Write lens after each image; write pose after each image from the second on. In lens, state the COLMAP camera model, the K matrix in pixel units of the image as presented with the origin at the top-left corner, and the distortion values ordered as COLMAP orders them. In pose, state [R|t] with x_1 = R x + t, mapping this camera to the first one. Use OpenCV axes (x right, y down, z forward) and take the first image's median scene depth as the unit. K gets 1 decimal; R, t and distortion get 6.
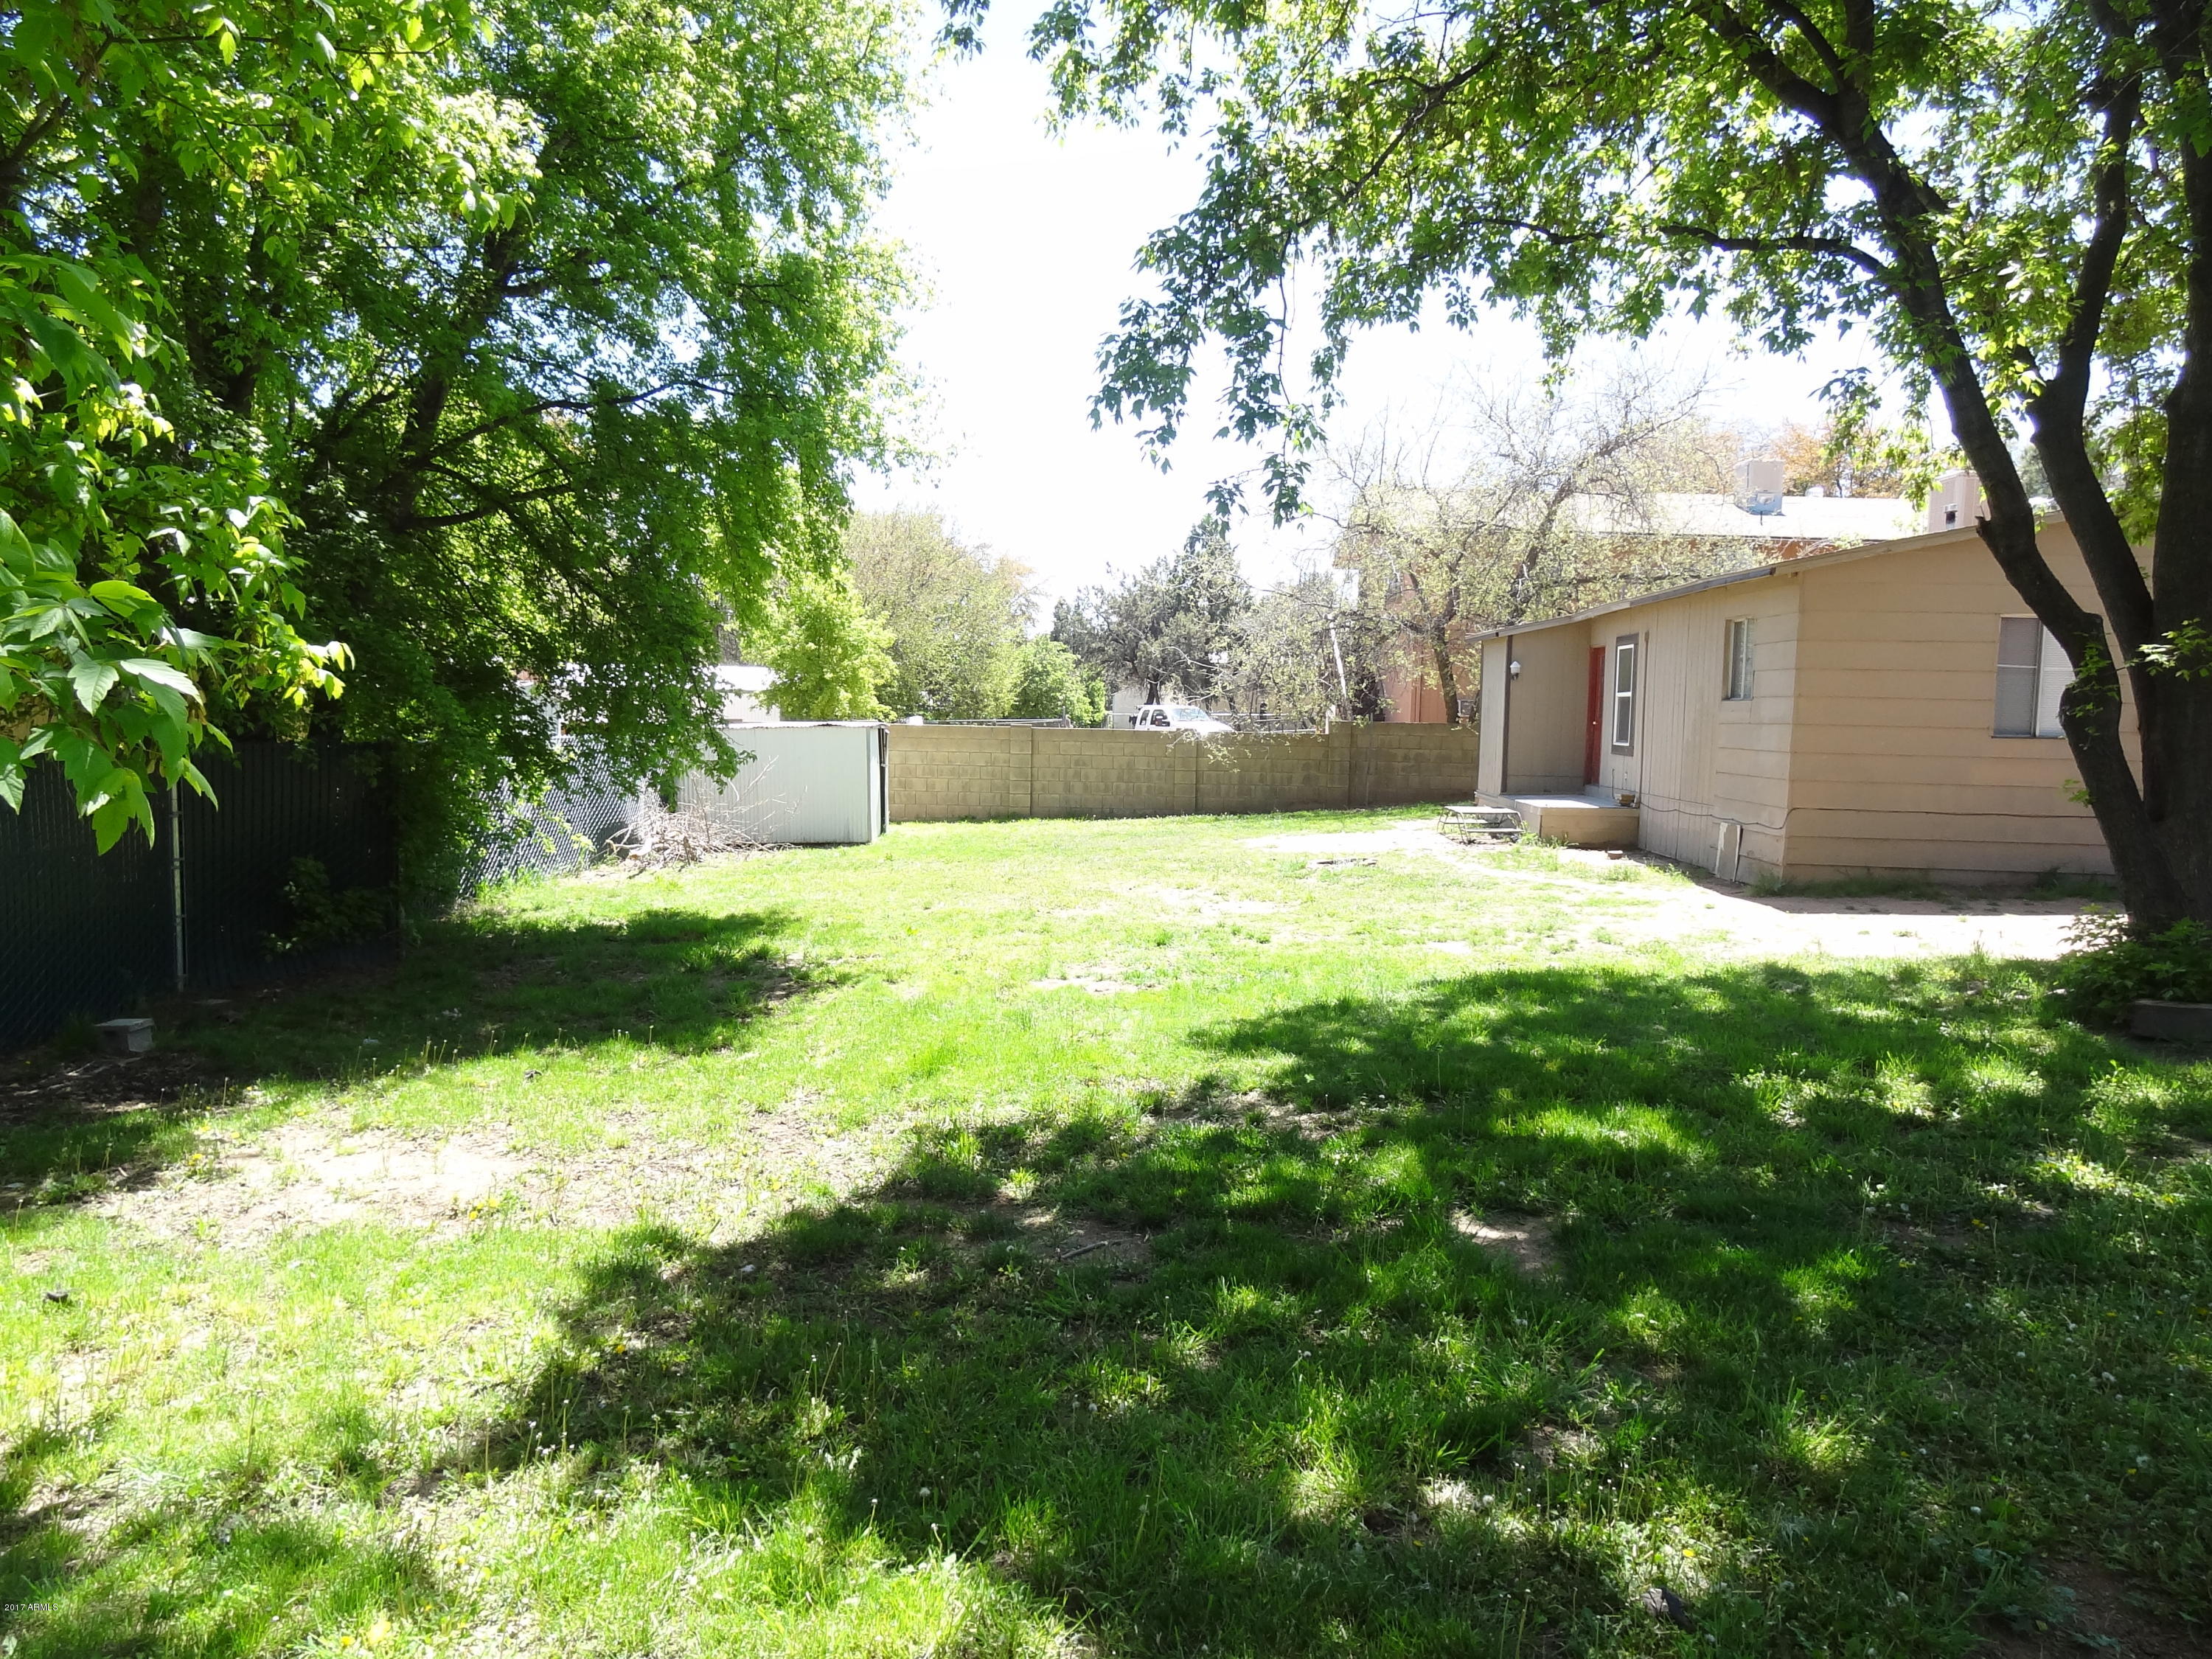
lens RADIAL K [[1535.9, 0, 1116.9], [0, 1535.9, 842.6], [0, 0, 1]] dist [0.001811, -0.002974]
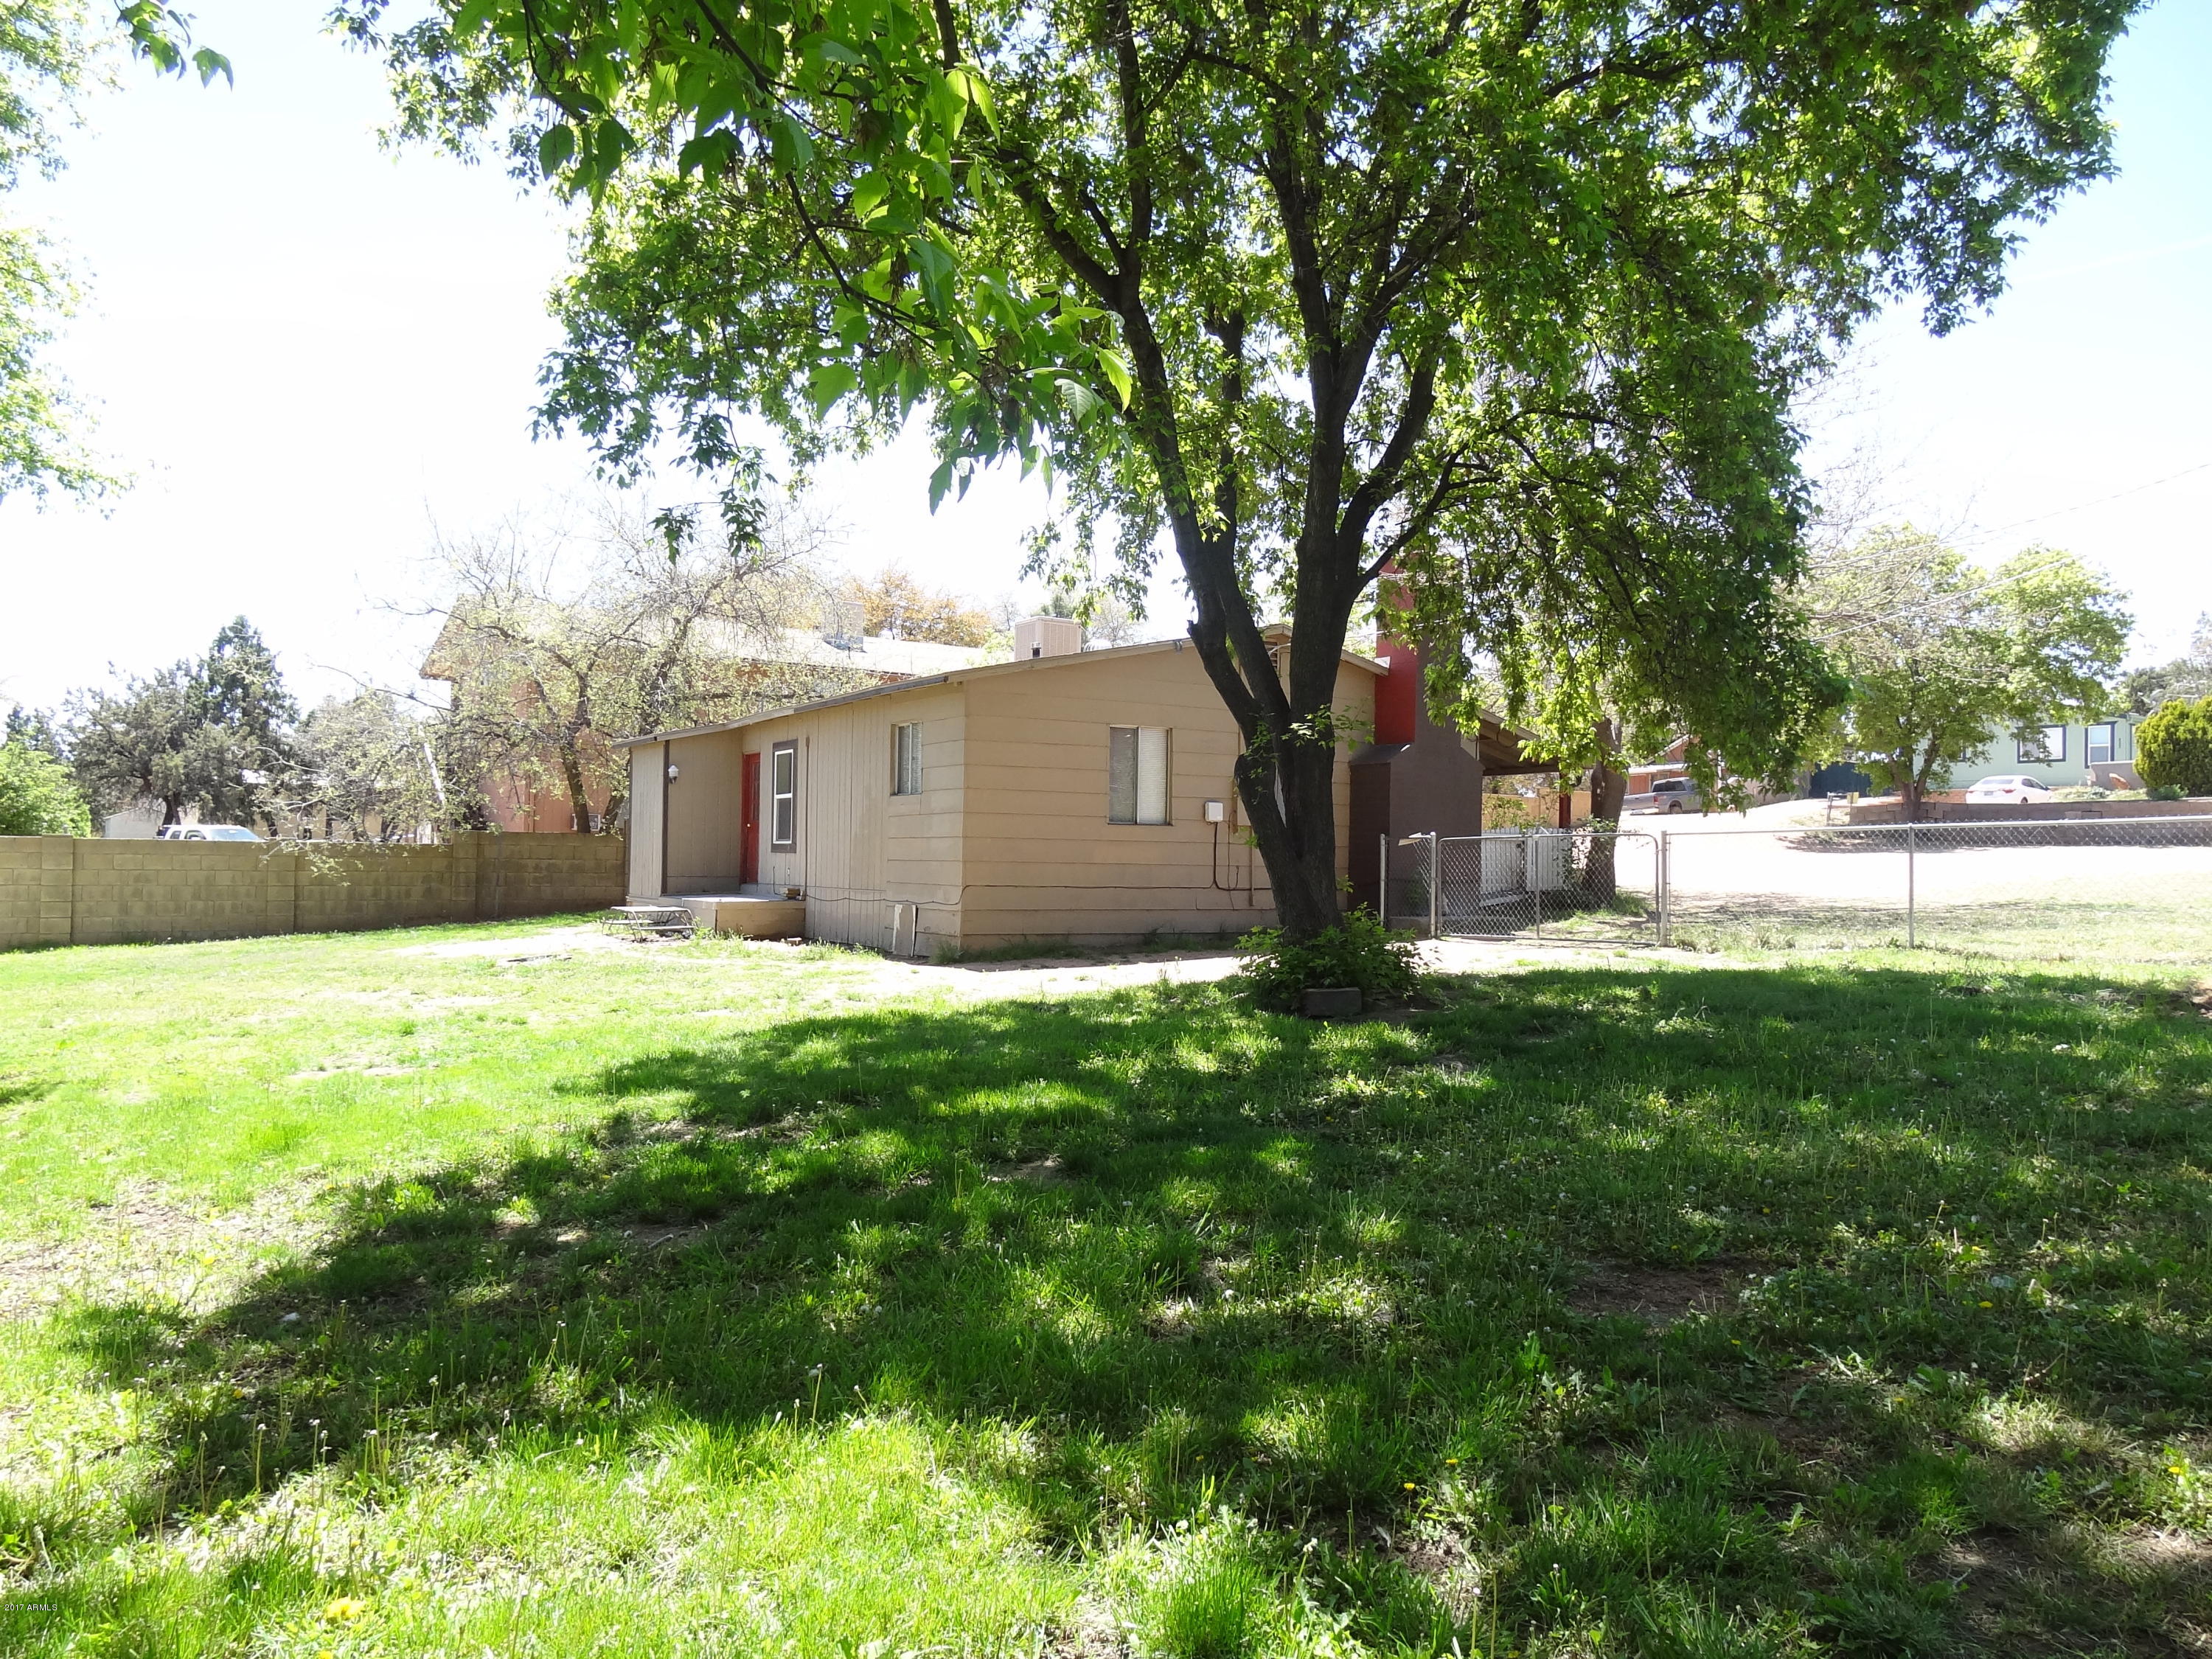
lens RADIAL K [[1544.7, 0, 1102.5], [0, 1544.7, 834.9], [0, 0, 1]] dist [-0.007613, -0.004298]
pose [[0.816309, 0.003827, 0.577603, -0.140203], [0.054370, 0.995029, -0.083431, 0.041175], [-0.575051, 0.099510, 0.812043, 0.004754]]
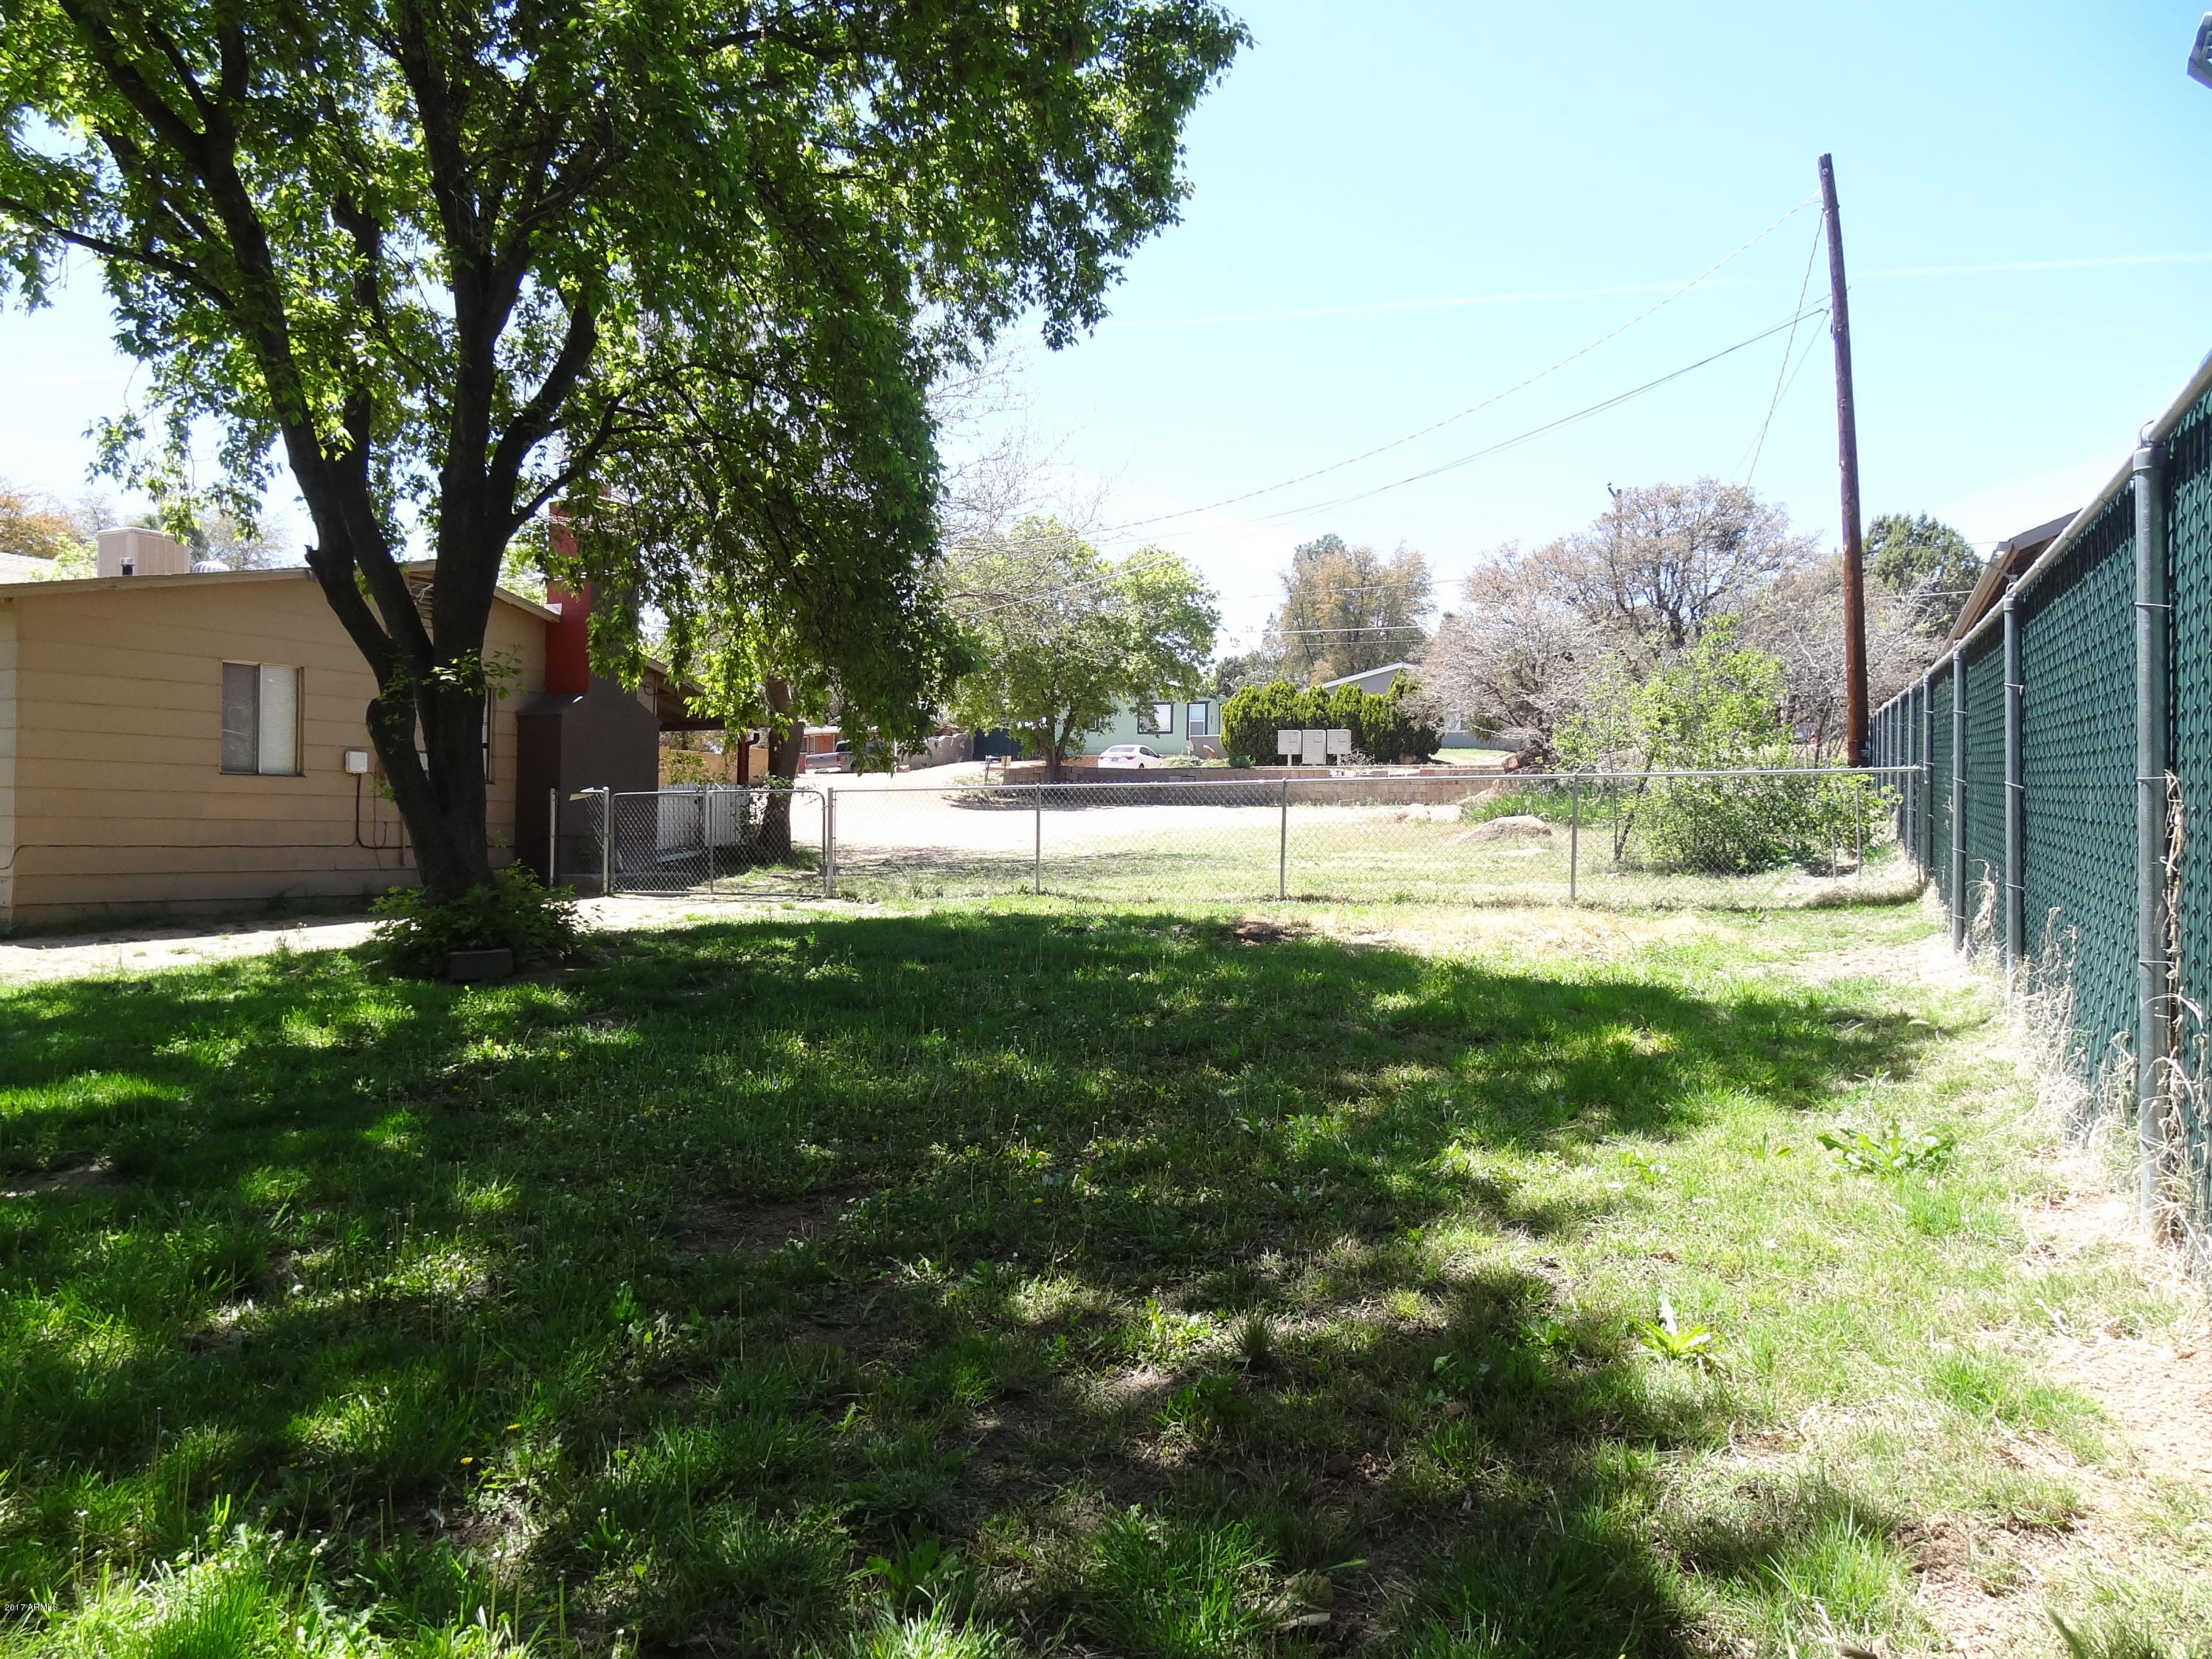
lens RADIAL K [[1535.9, 0, 1116.9], [0, 1535.9, 842.6], [0, 0, 1]] dist [0.001811, -0.002974]
pose [[0.423466, -0.019587, 0.905700, -0.129187], [0.078848, 0.996769, -0.015309, 0.043238], [-0.902474, 0.077895, 0.423642, -0.008759]]
